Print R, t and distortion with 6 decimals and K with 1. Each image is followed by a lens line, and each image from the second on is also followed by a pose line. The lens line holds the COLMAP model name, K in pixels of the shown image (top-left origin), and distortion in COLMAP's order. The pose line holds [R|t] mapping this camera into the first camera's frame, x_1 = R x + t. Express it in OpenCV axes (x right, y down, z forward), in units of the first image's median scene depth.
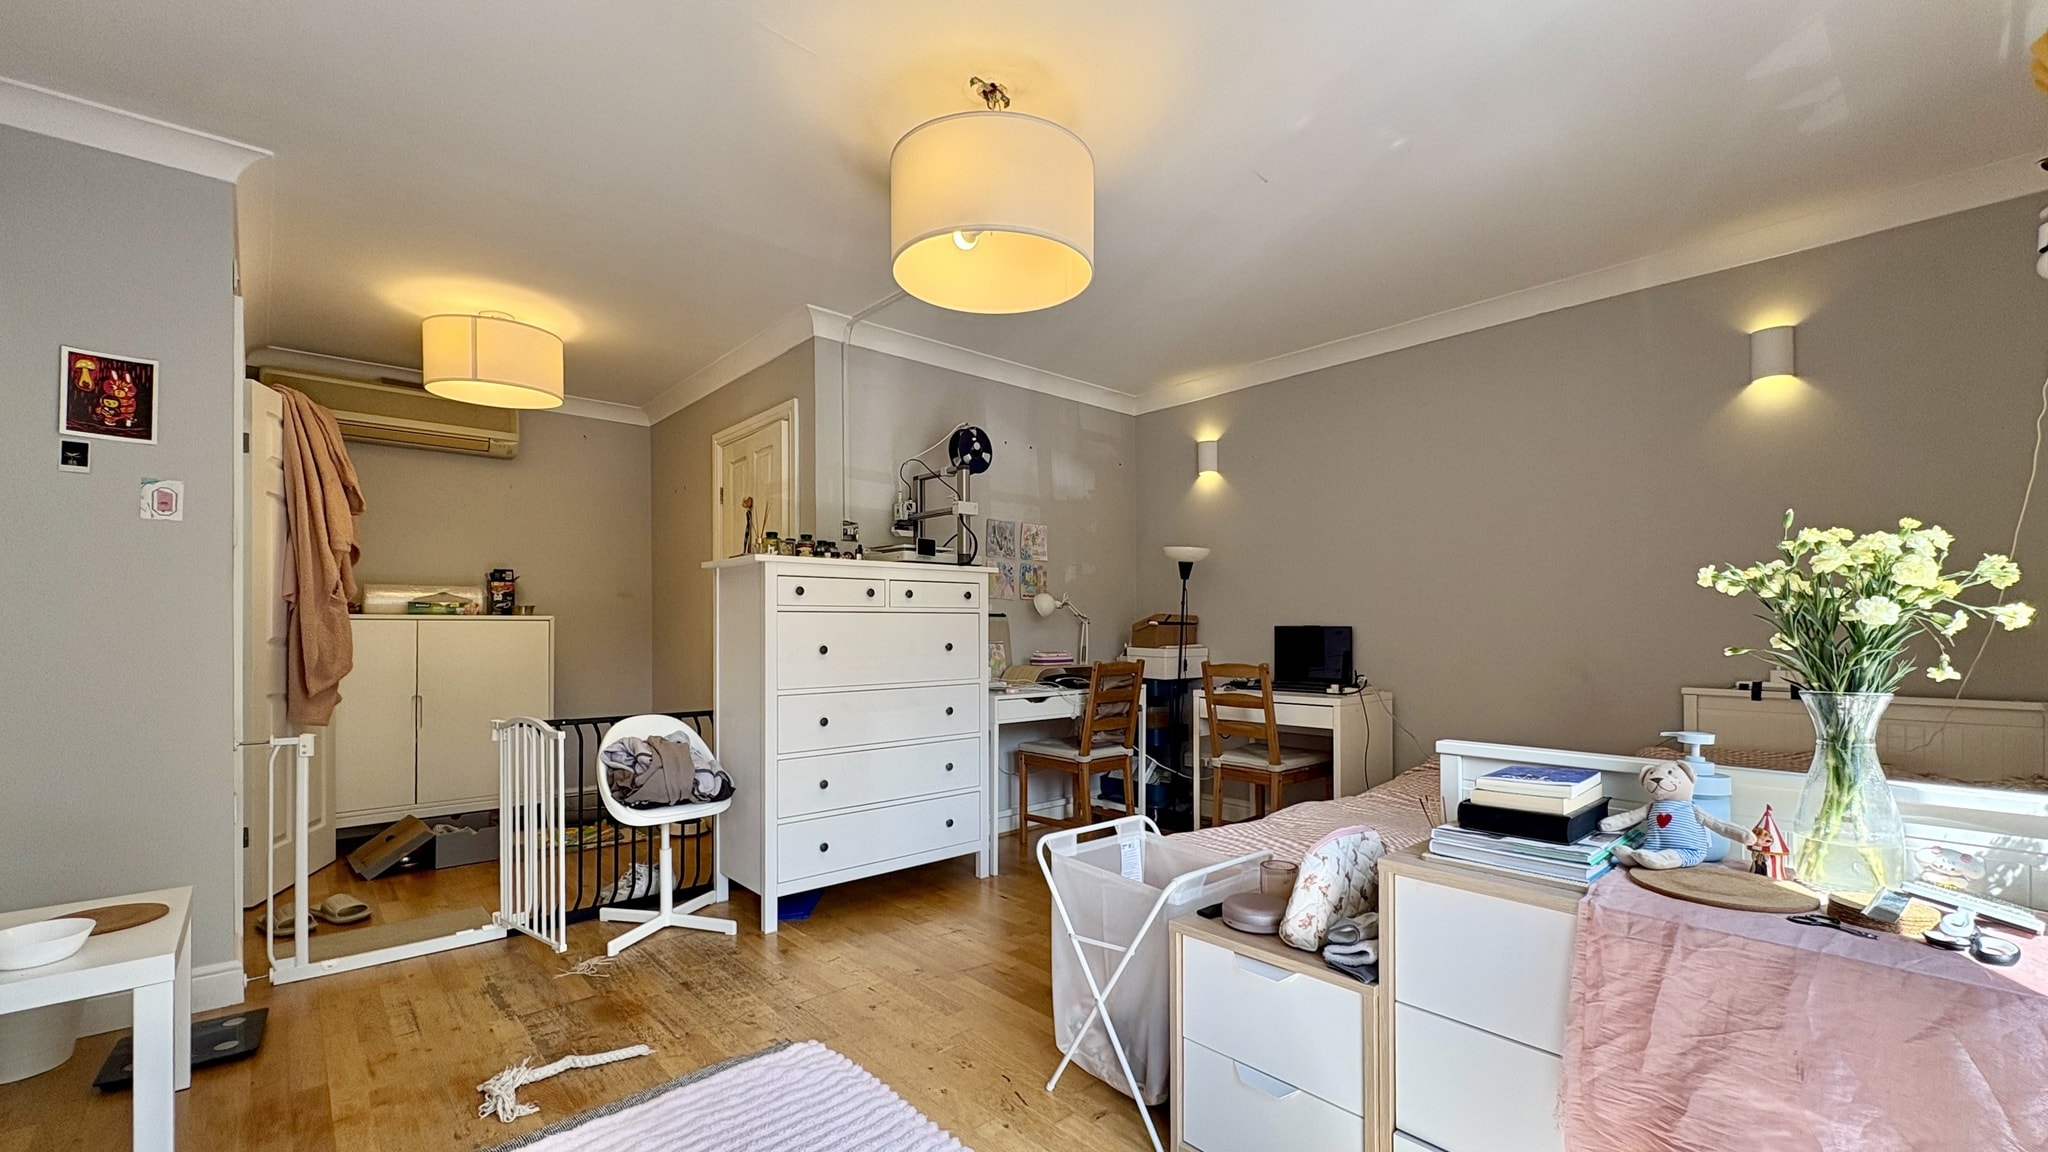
lens RADIAL K [[806.5, 0, 978.5], [0, 806.5, 626.2], [0, 0, 1]] dist [-0.000001, 0.000013]
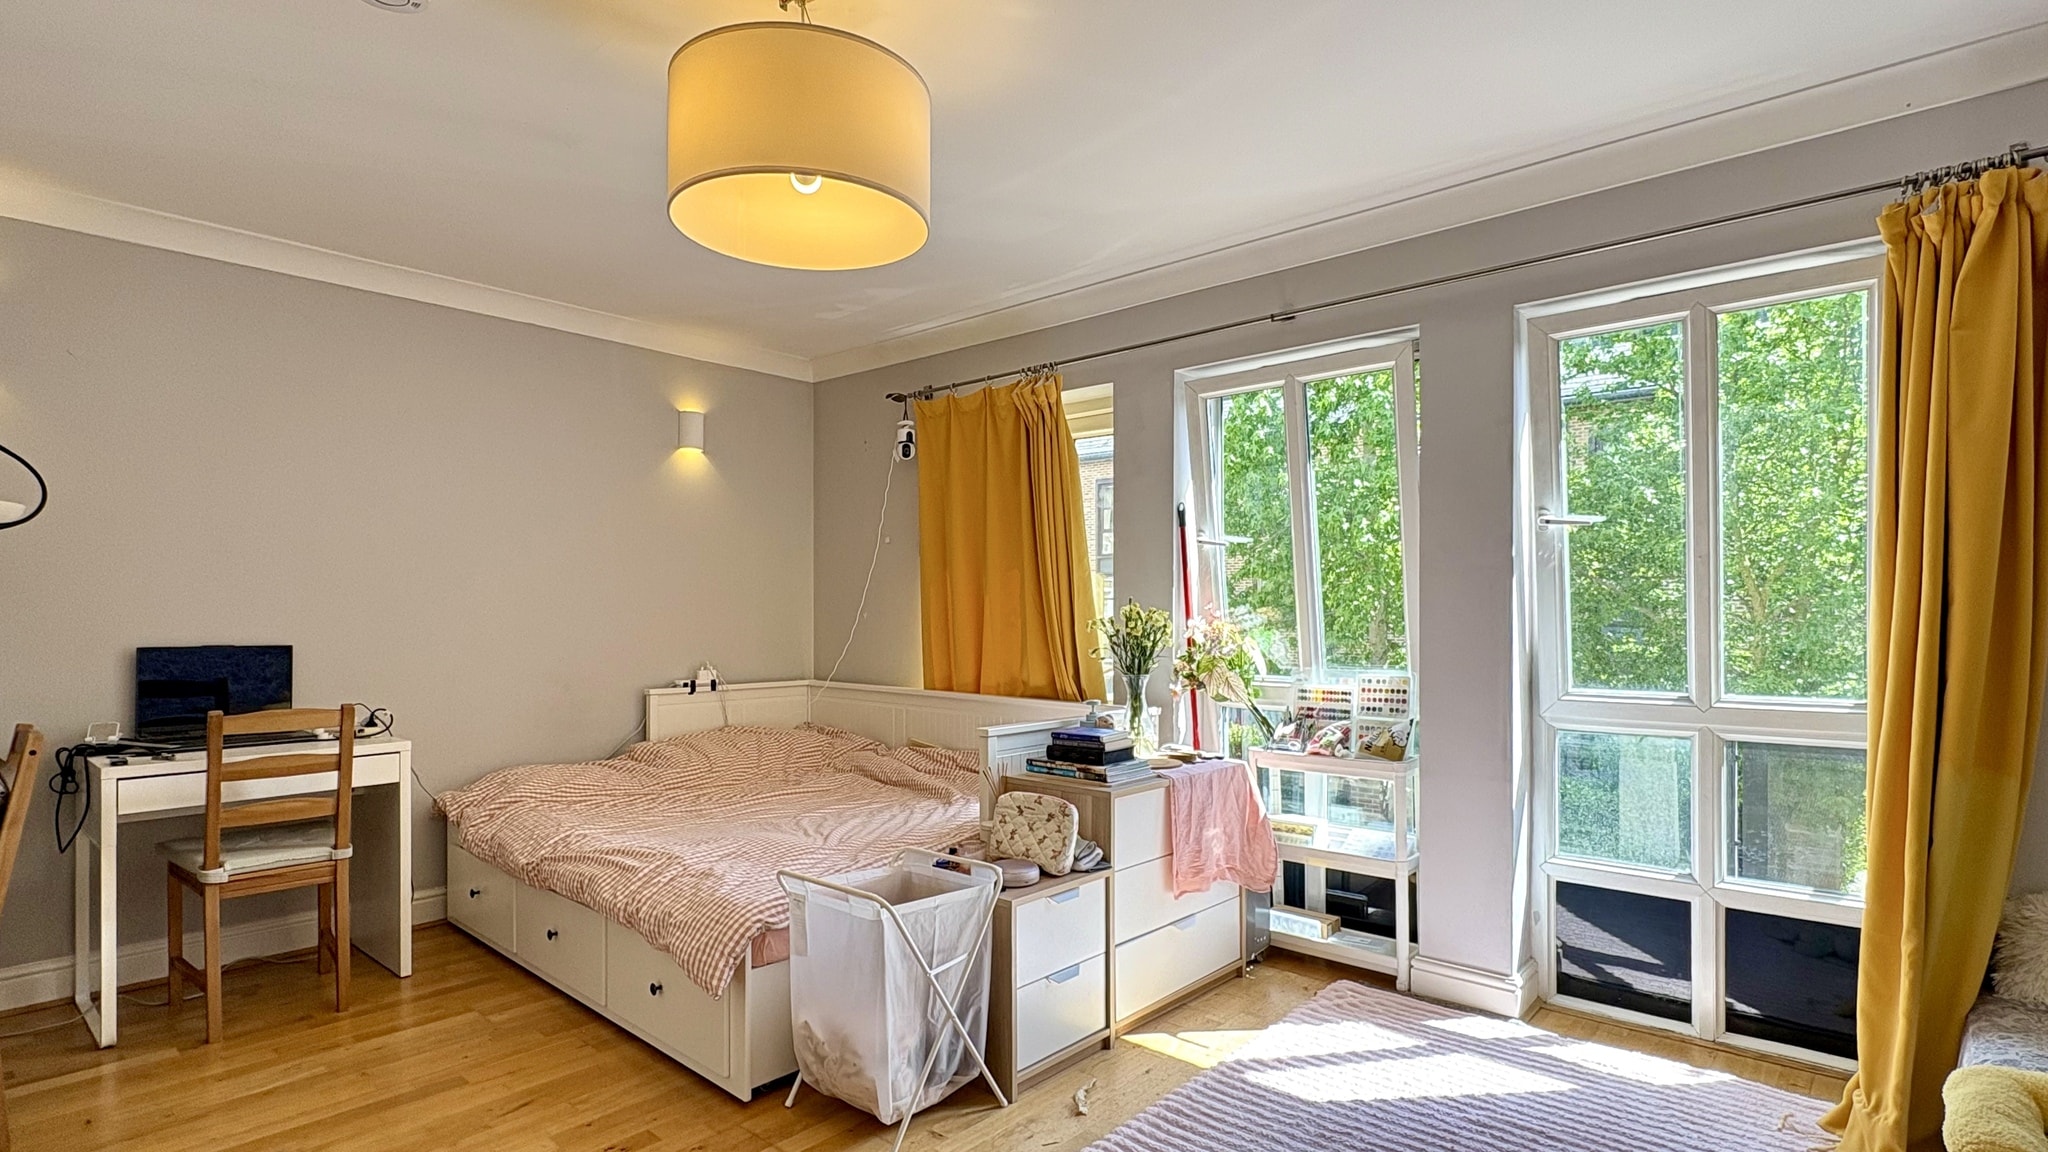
lens RADIAL K [[999.3, 0, 1030.4], [0, 999.3, 609.9], [0, 0, 1]] dist [-0.001774, 0.001072]
pose [[-0.113922, 0.004296, 0.993480, -0.707963], [0.002111, 0.999989, -0.004083, -0.037069], [-0.993487, 0.001632, -0.113930, 0.636365]]
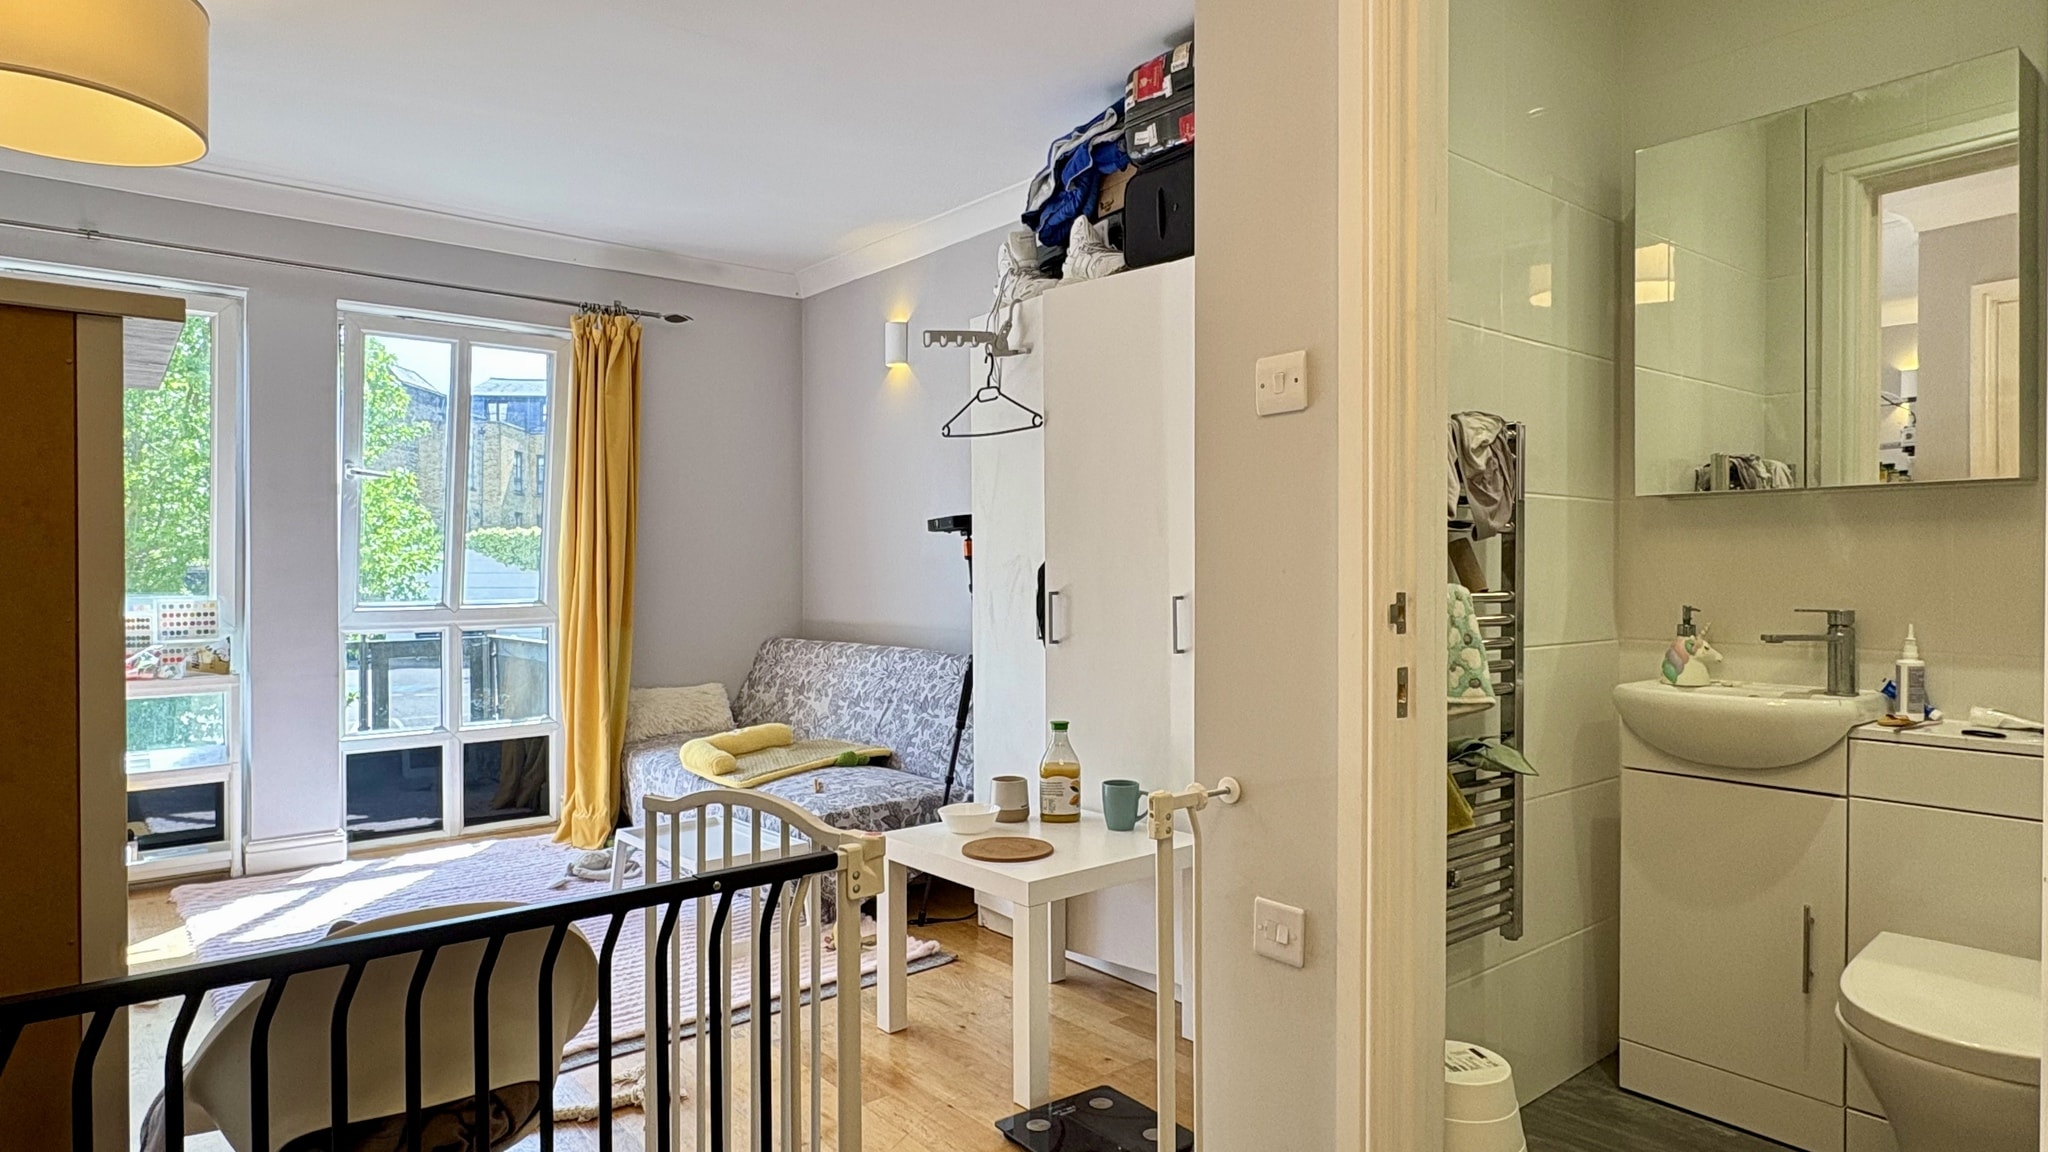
lens RADIAL K [[1187.8, 0, 993.1], [0, 1187.8, 578.3], [0, 0, 1]] dist [-0.001909, -0.000523]
pose [[-0.998626, 0.005719, 0.052089, -0.675914], [0.005917, 0.999976, 0.003640, 0.006250], [-0.052067, 0.003943, -0.998636, 1.472578]]
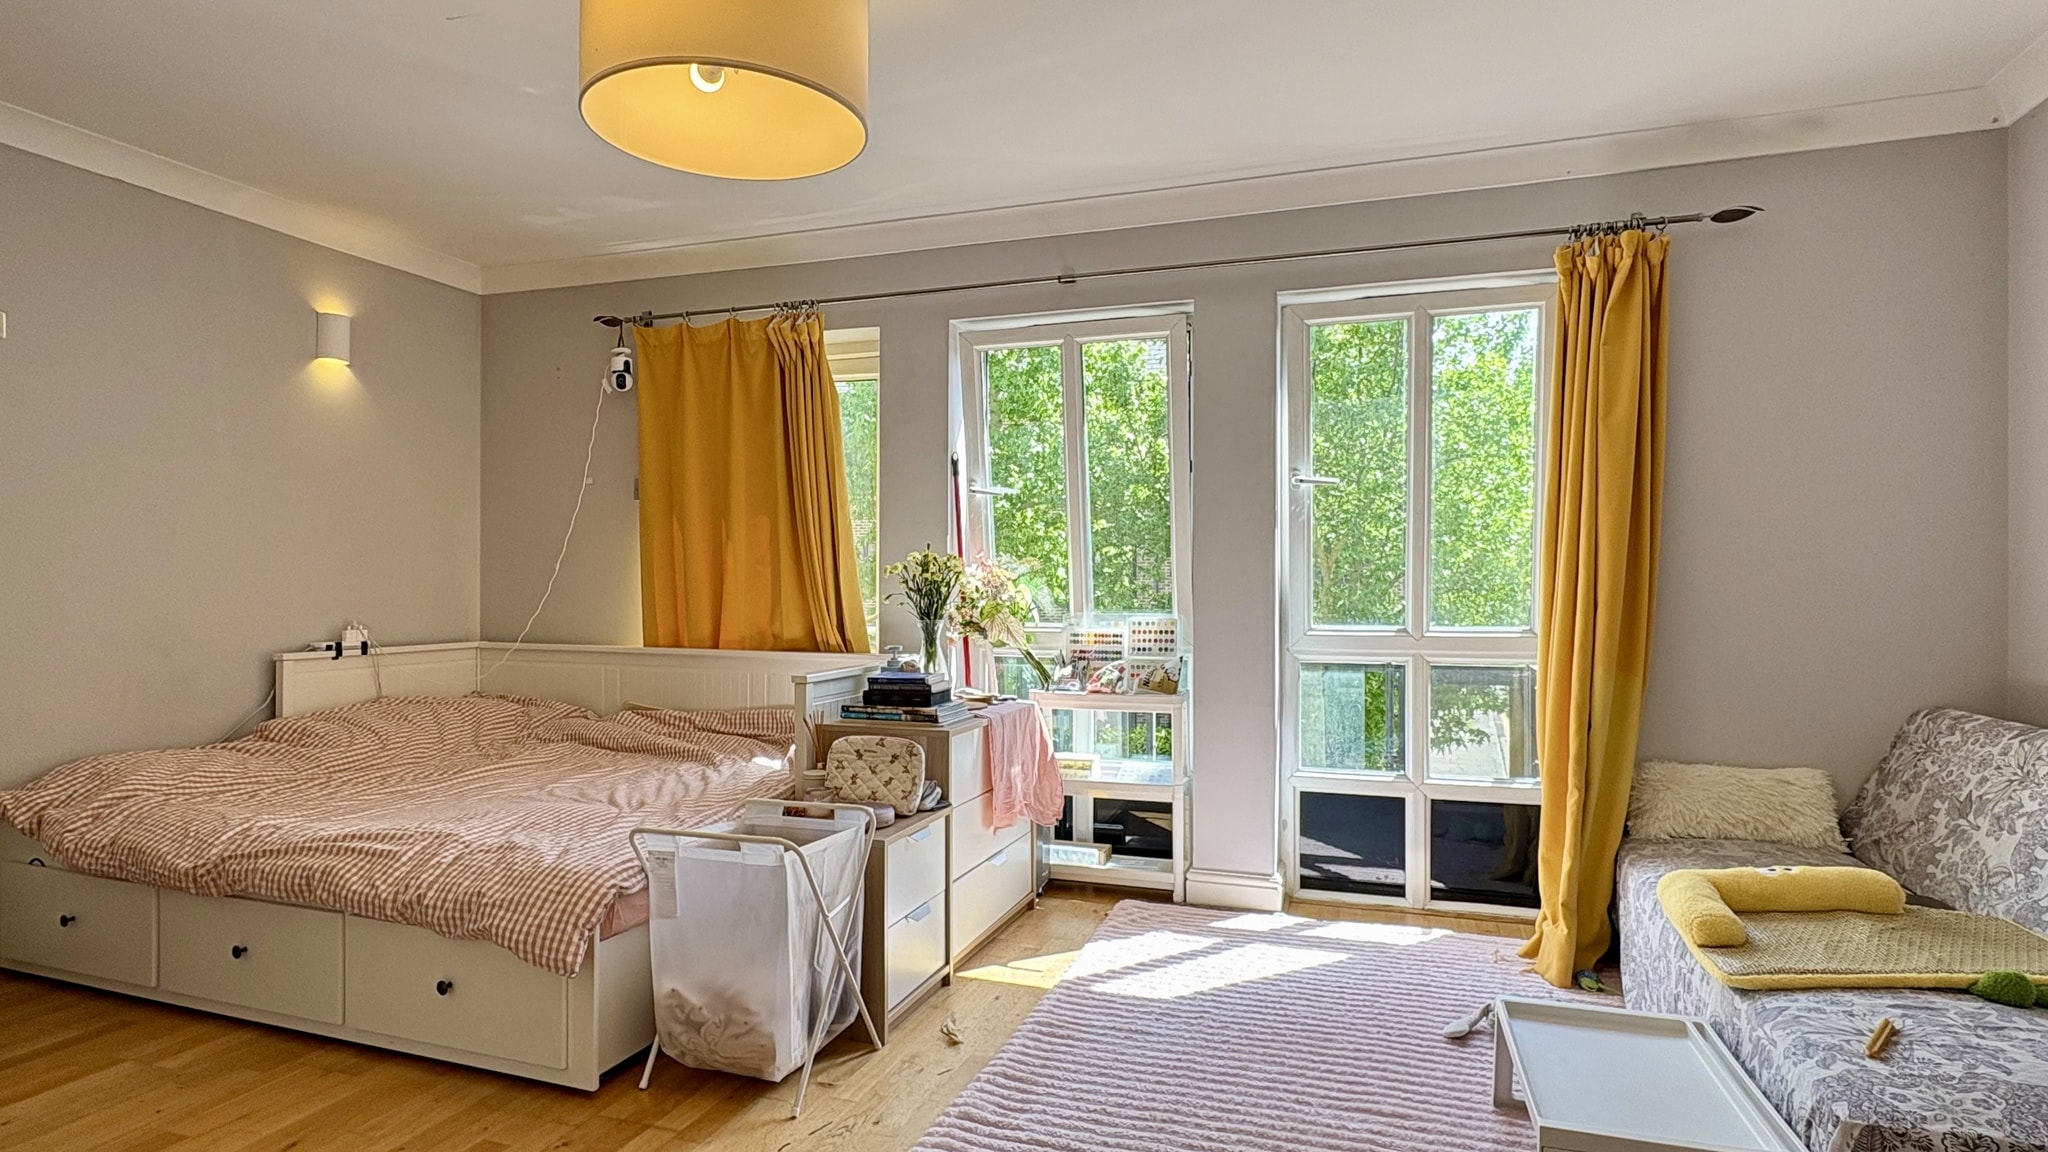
lens RADIAL K [[1065.7, 0, 993.7], [0, 1065.7, 576.1], [0, 0, 1]] dist [-0.002264, 0.000369]
pose [[-0.475480, 0.007433, 0.879695, -0.693452], [-0.001358, 0.999957, -0.009183, -0.006717], [-0.879725, -0.005561, -0.475450, 0.902447]]
